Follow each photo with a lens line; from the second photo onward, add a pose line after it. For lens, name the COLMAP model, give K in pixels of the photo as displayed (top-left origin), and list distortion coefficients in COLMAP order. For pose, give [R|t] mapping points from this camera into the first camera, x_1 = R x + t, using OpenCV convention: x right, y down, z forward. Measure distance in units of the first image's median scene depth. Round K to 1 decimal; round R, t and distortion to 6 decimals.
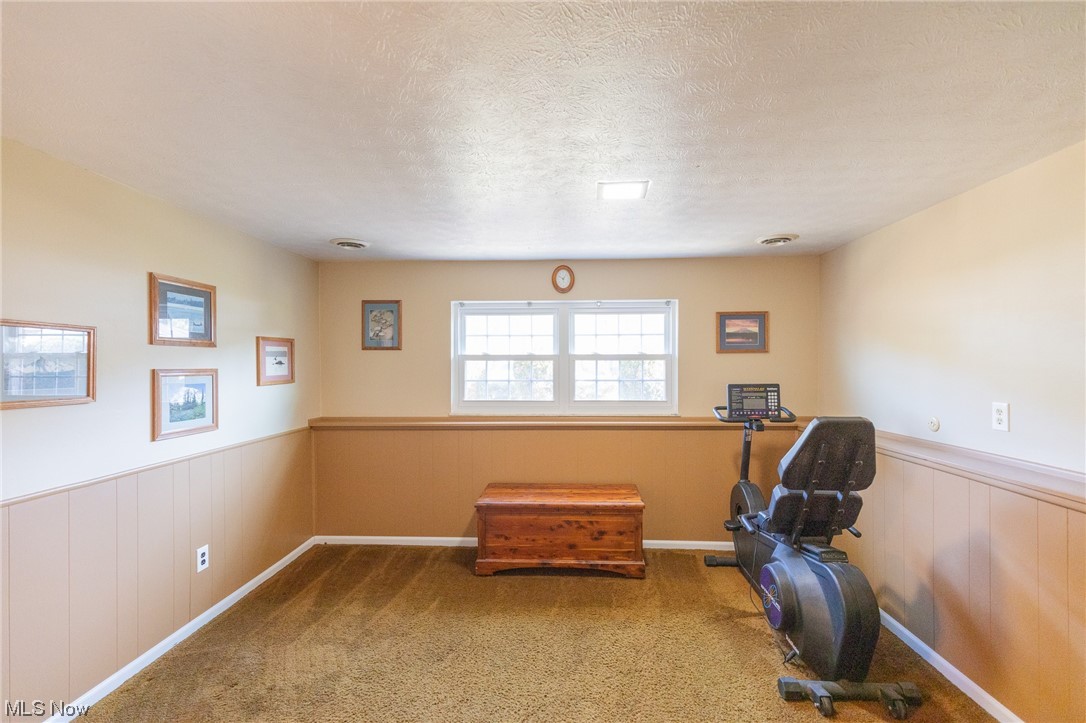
lens RADIAL K [[483.2, 0, 547.7], [0, 483.2, 363.7], [0, 0, 1]] dist [0.006842, -0.000281]
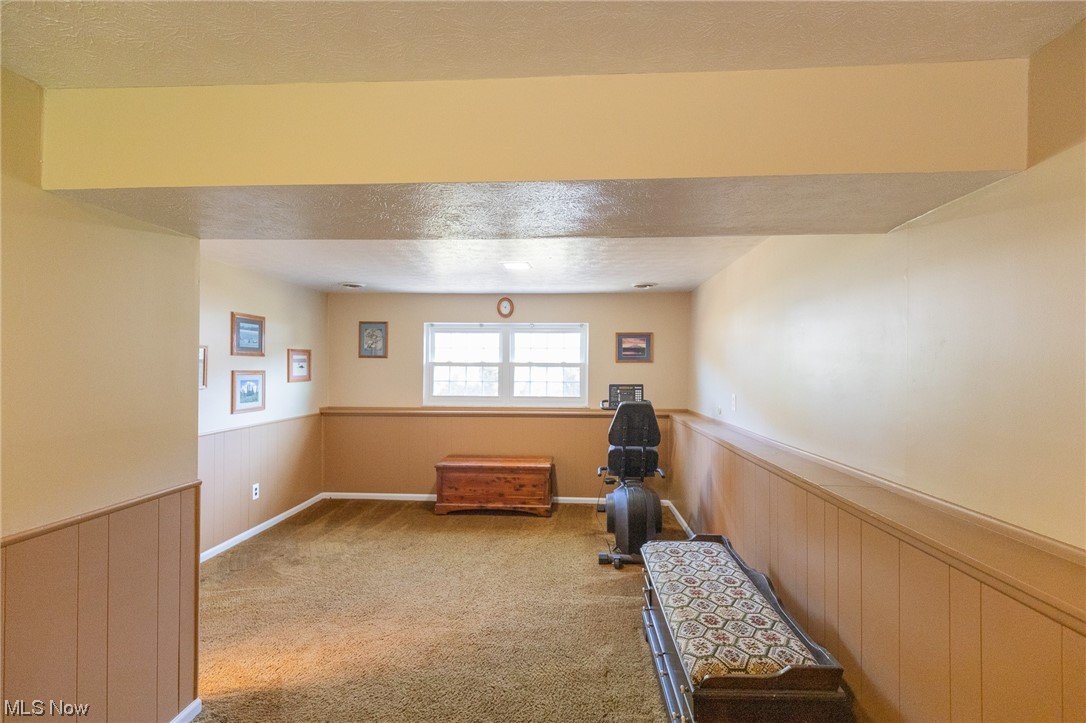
lens RADIAL K [[483.2, 0, 539.7], [0, 483.2, 361.9], [0, 0, 1]] dist [0.006842, -0.000281]
pose [[0.999932, 0.009049, -0.007312, 0.171486], [-0.009151, 0.999860, -0.014038, -0.002772], [0.007184, 0.014104, 0.999875, -0.452345]]
